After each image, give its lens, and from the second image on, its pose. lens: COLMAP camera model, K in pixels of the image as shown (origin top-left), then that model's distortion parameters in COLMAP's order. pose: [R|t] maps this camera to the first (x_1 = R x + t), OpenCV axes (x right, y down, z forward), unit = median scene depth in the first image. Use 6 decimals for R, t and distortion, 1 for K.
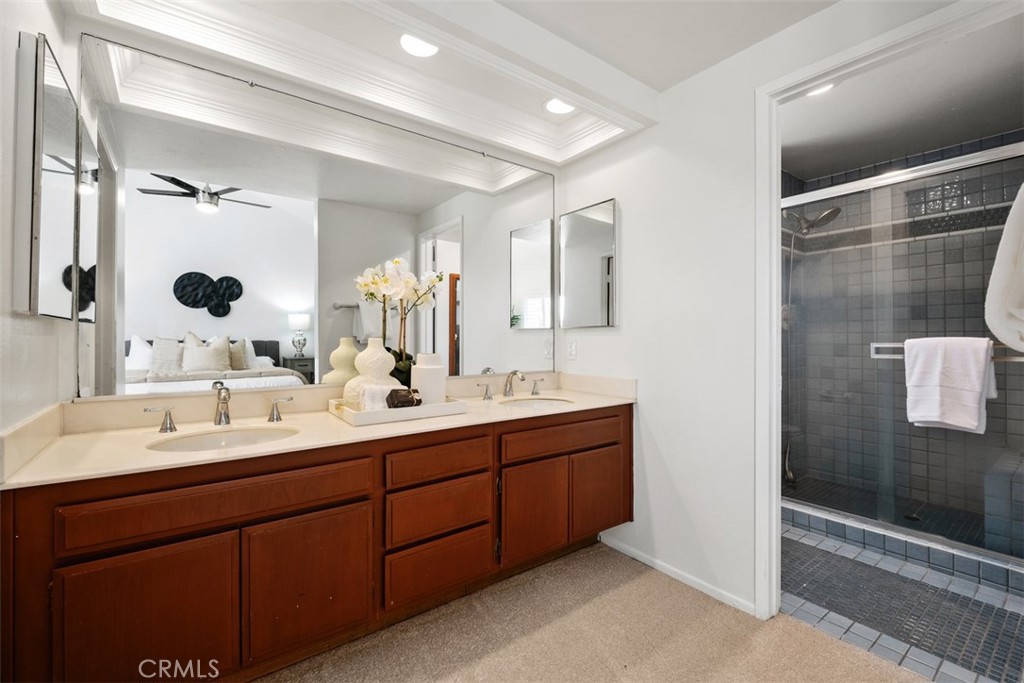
lens RADIAL K [[441.1, 0, 509.9], [0, 441.1, 332.4], [0, 0, 1]] dist [-0.001741, -0.004423]
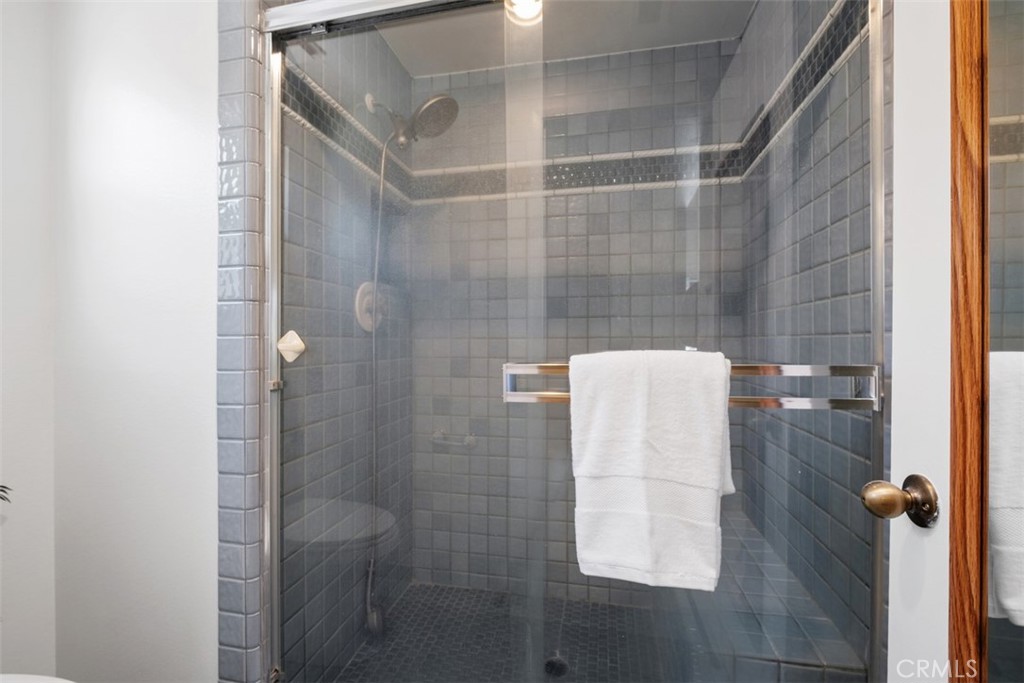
lens RADIAL K [[441.1, 0, 510.4], [0, 441.1, 340.5], [0, 0, 1]] dist [-0.001741, -0.004423]
pose [[0.752505, 0.000850, 0.658586, 0.415793], [-0.006131, 0.999965, 0.005715, 0.000489], [-0.658558, -0.008338, 0.752484, 0.513201]]
